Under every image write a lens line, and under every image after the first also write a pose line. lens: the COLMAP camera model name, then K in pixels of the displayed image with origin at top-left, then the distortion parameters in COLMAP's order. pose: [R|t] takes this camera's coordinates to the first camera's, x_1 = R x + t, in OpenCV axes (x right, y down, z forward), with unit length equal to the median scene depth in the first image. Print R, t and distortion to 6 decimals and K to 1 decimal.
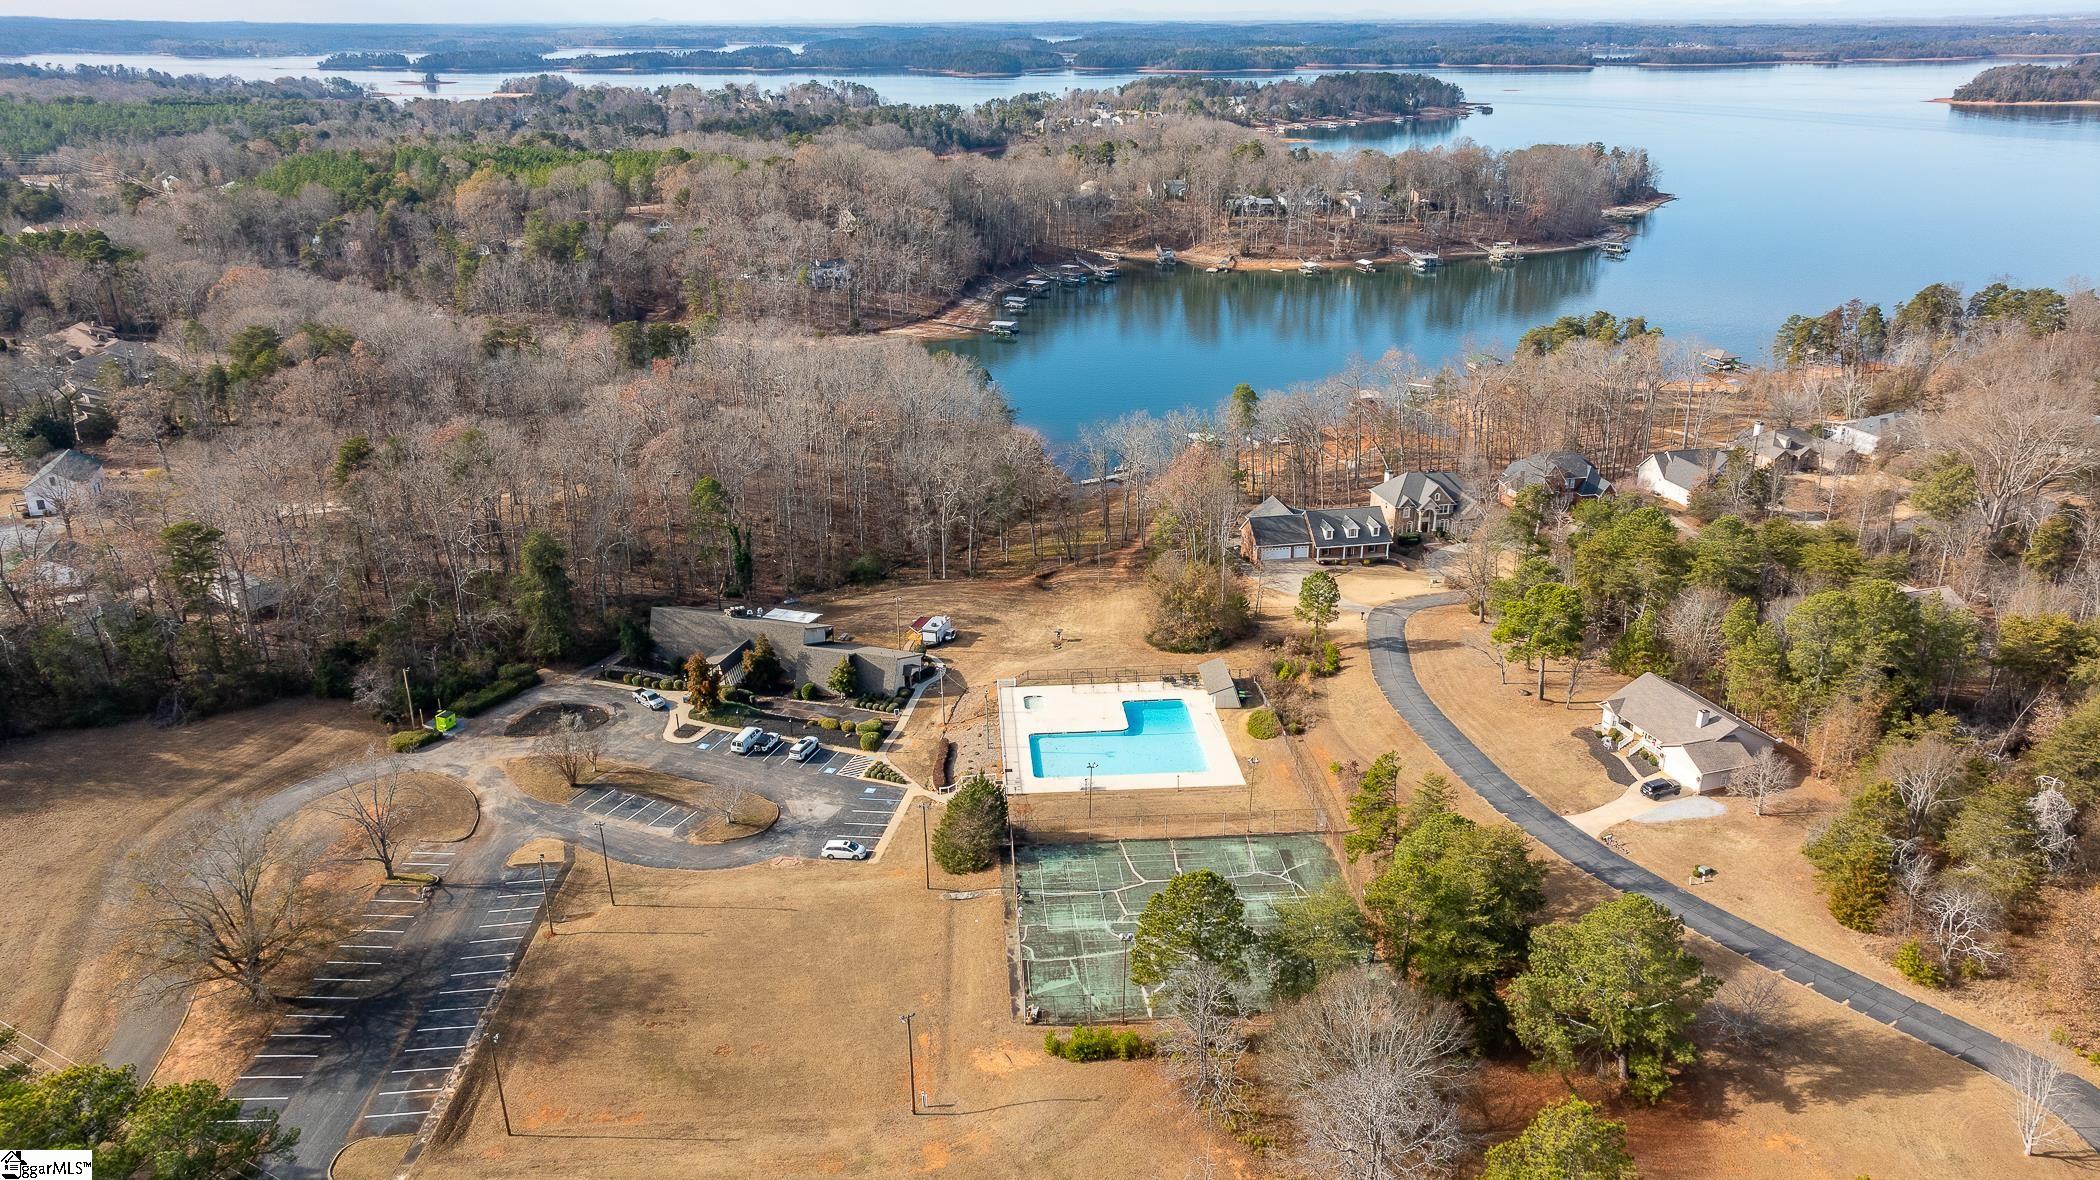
lens RADIAL K [[1499.3, 0, 1052.7], [0, 1499.3, 596.4], [0, 0, 1]] dist [-0.026455, 0.055313]
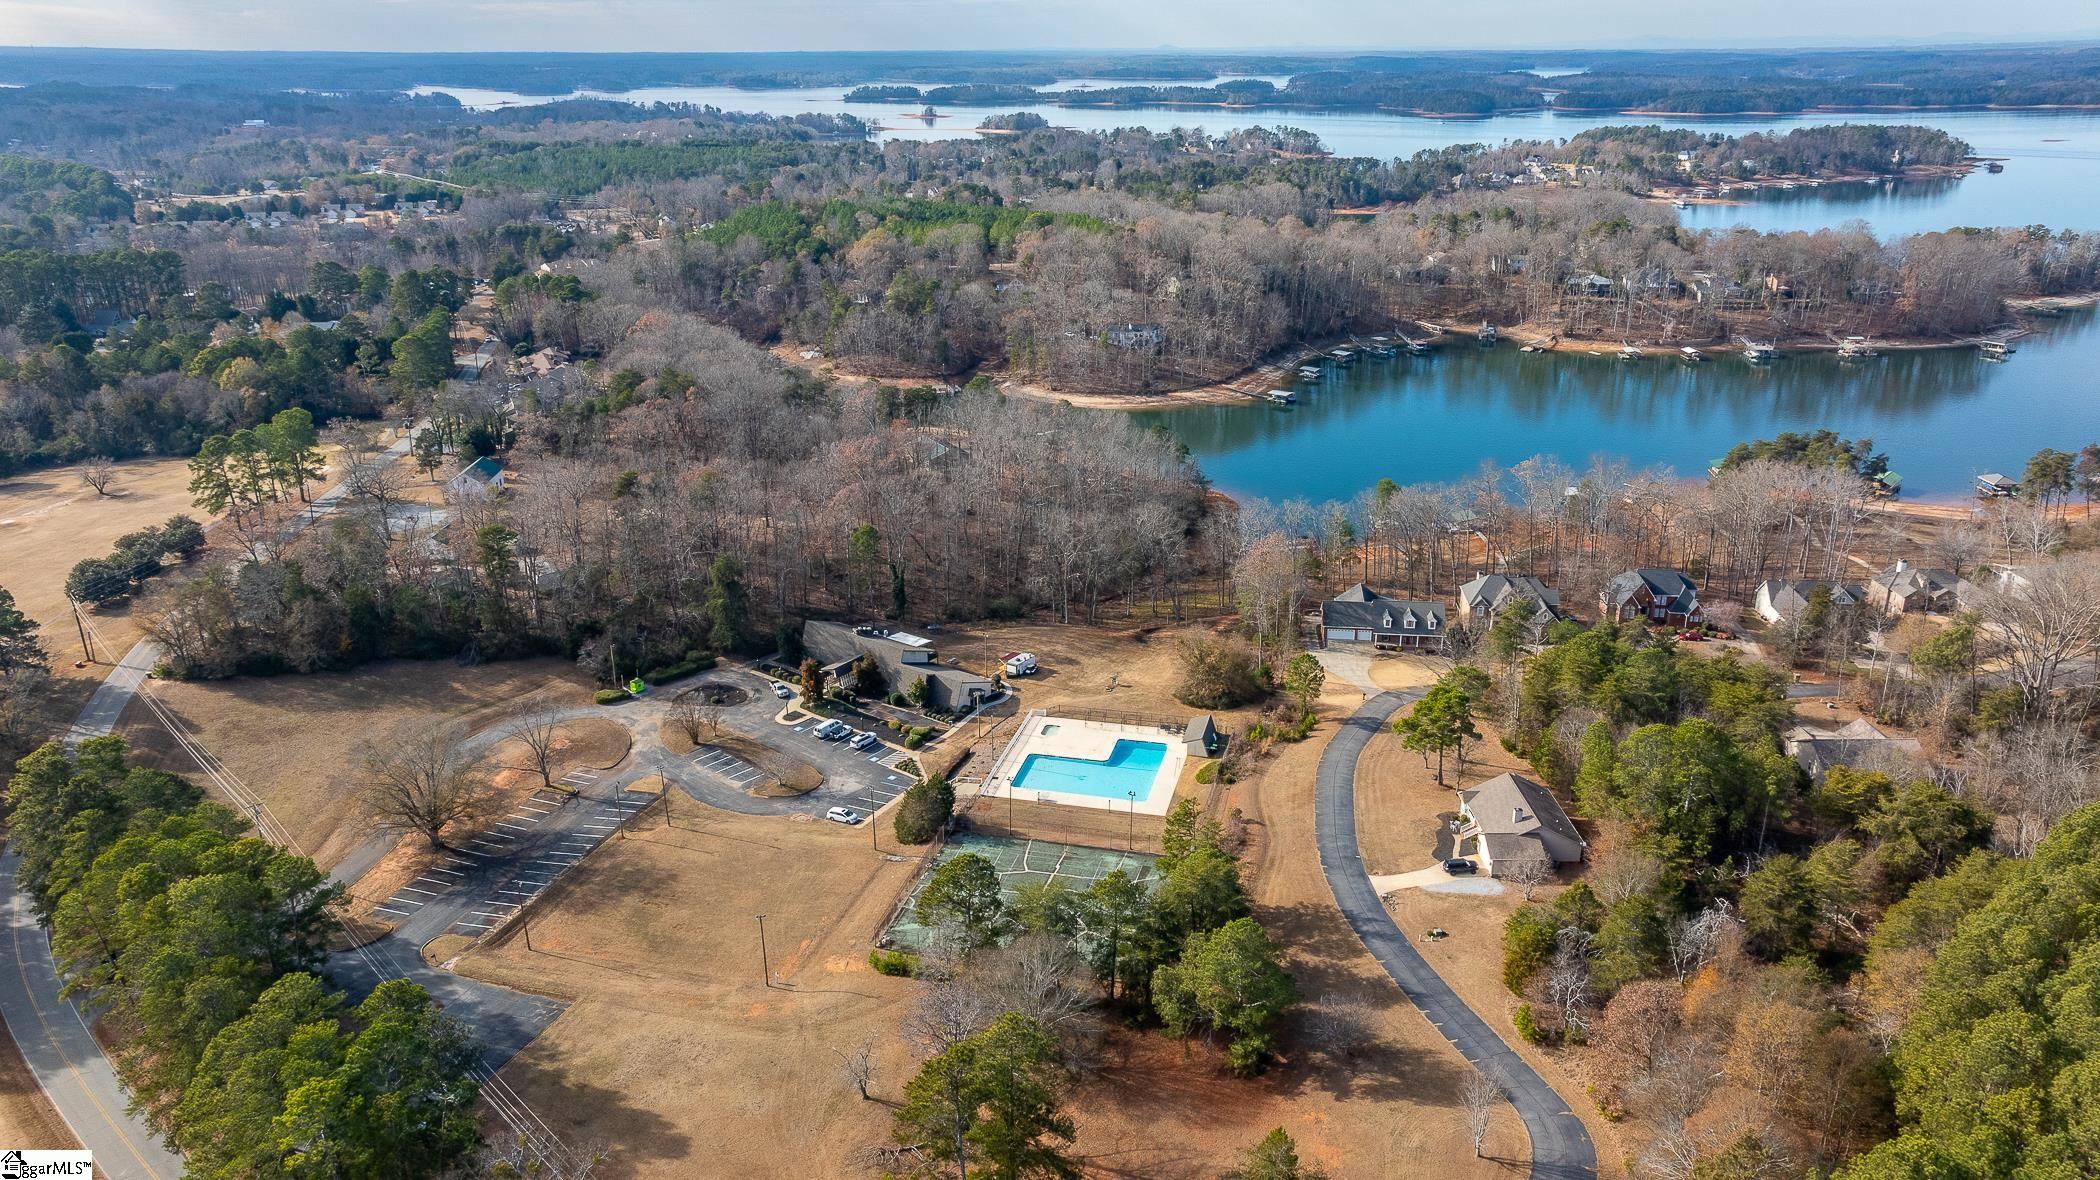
lens RADIAL K [[1499.3, 0, 1042.7], [0, 1499.3, 600.3], [0, 0, 1]] dist [-0.026455, 0.055313]
pose [[0.948754, 0.108951, -0.296640, 0.138460], [-0.112819, 0.993607, 0.004103, -0.017066], [0.295191, 0.029574, 0.954980, -0.084448]]
